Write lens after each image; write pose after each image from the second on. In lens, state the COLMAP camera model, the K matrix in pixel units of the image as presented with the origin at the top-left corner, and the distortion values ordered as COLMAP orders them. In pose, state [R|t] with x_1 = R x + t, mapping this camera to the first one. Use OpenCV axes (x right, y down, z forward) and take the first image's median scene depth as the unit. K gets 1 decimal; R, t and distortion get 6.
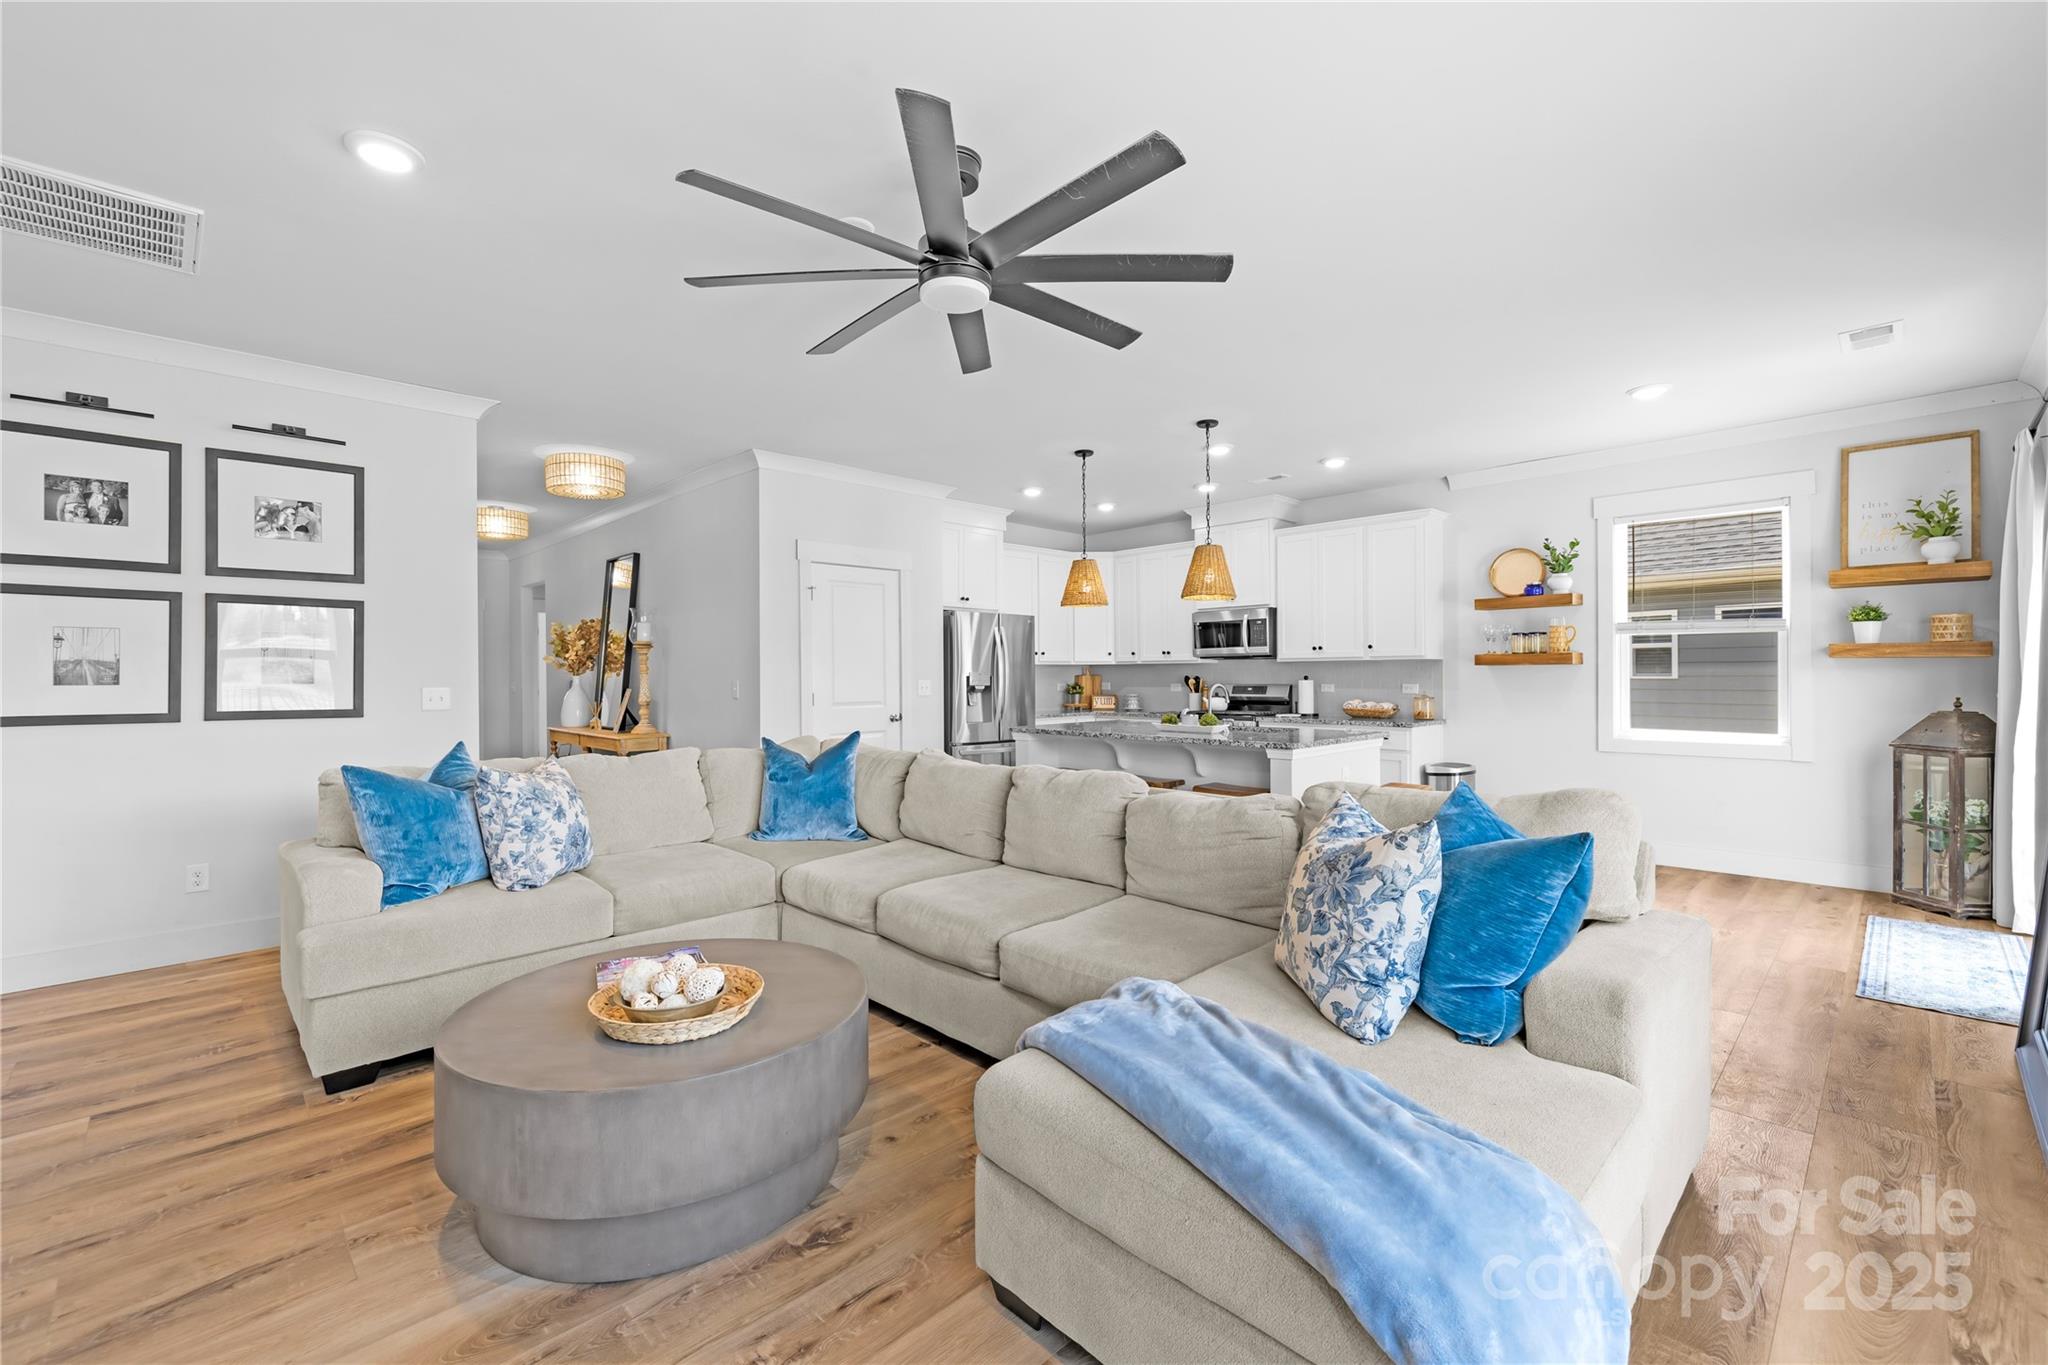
lens RADIAL K [[865.2, 0, 1013.1], [0, 865.2, 681.9], [0, 0, 1]] dist [-0.000307, -0.000867]
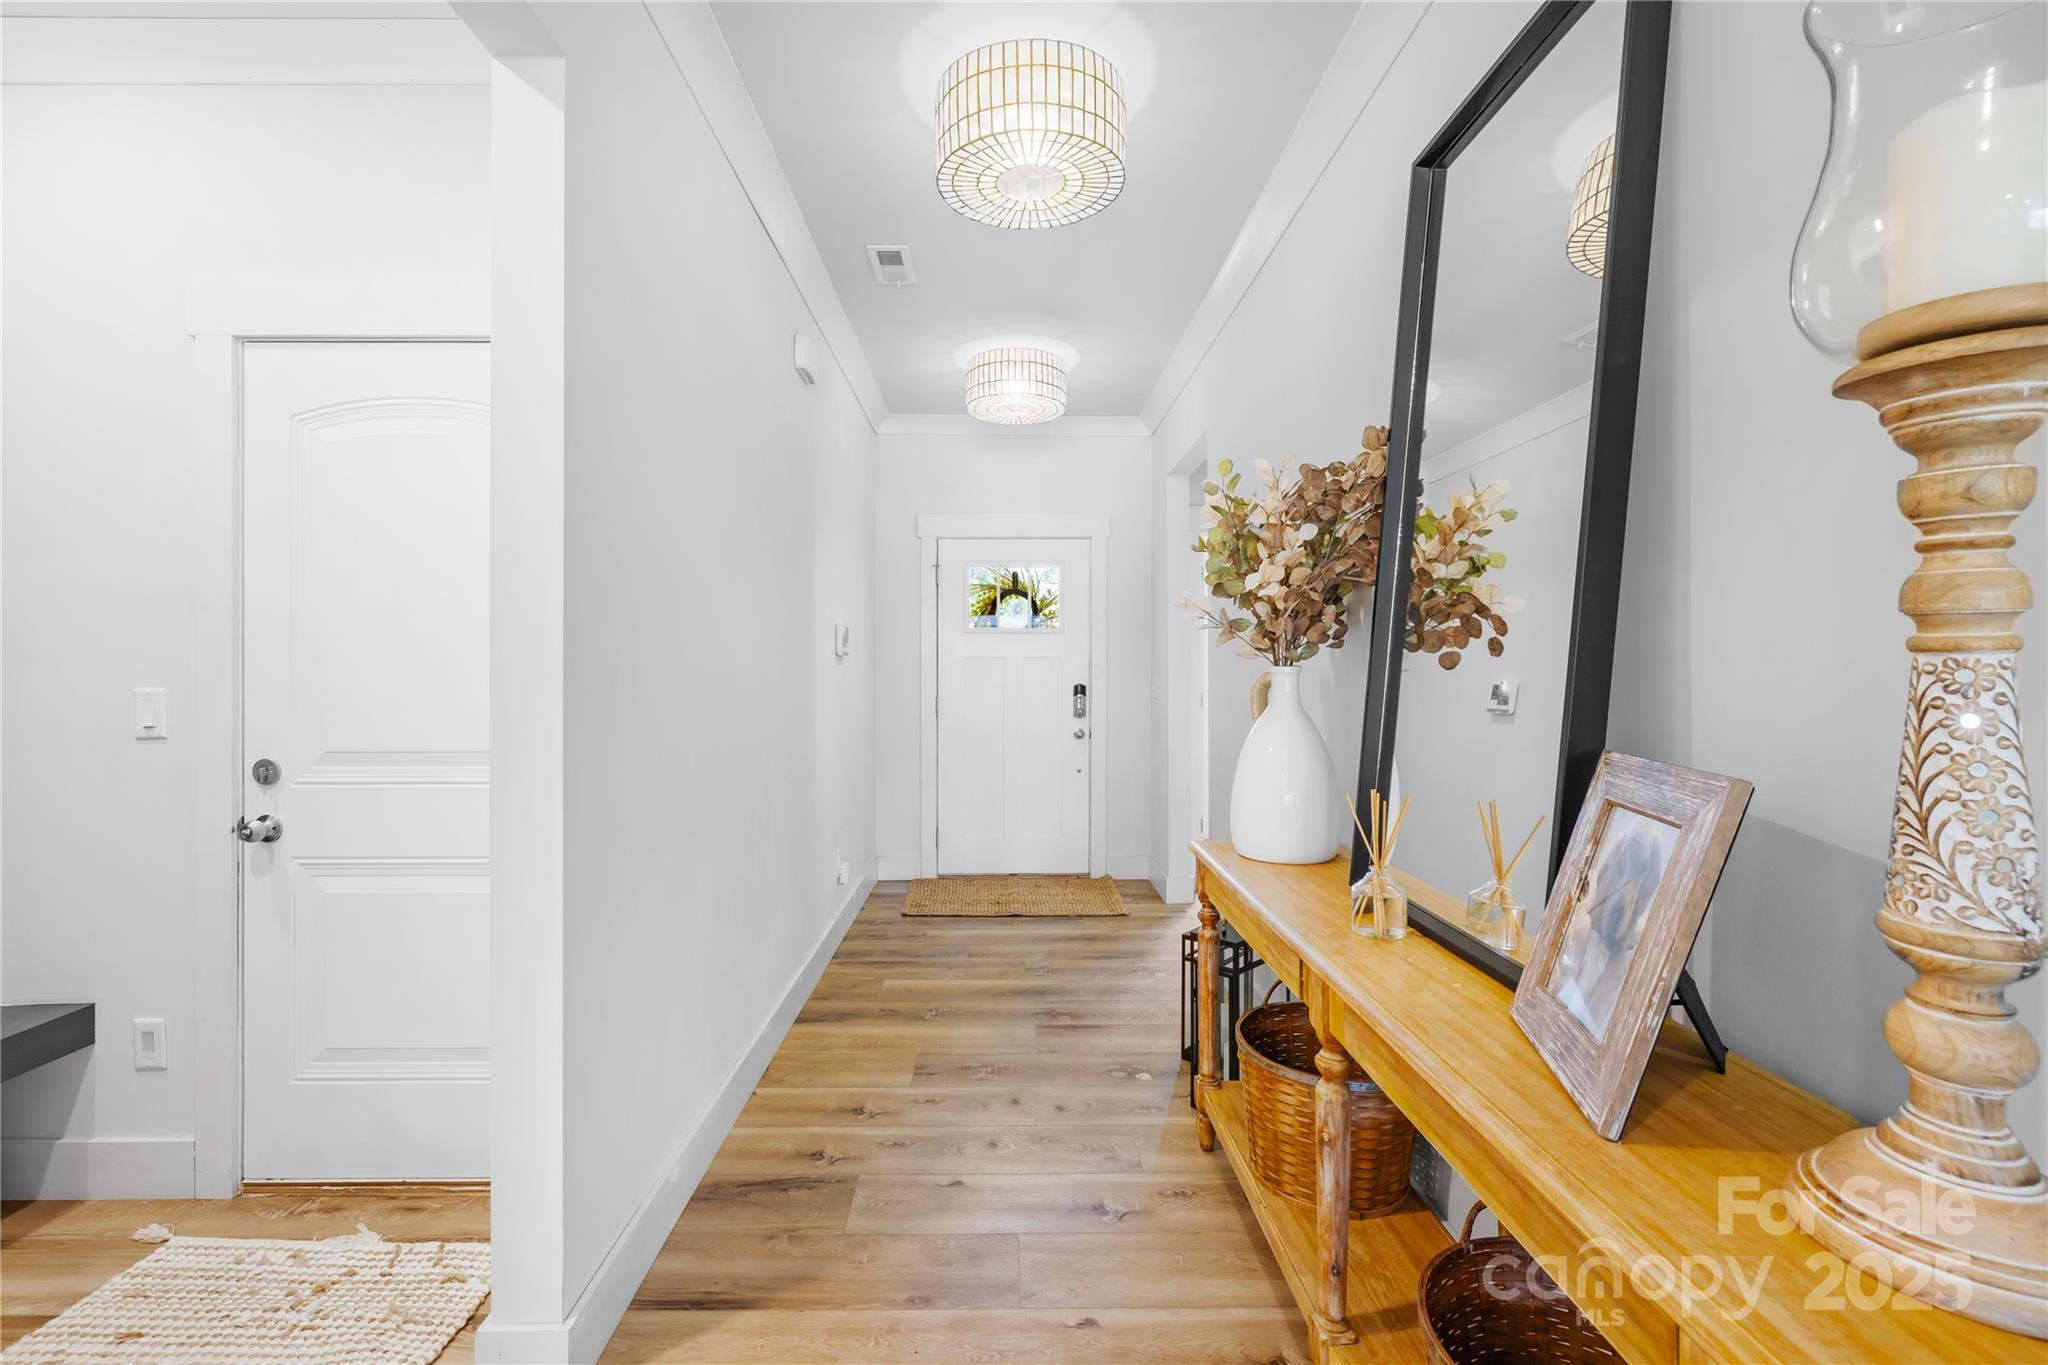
lens RADIAL K [[865.2, 0, 1026.0], [0, 865.2, 690.0], [0, 0, 1]] dist [-0.000307, -0.000867]
pose [[0.731993, 0.008055, -0.681264, -0.381833], [-0.007906, 0.999963, 0.003329, 0.000772], [0.681266, 0.002949, 0.732030, 0.750854]]
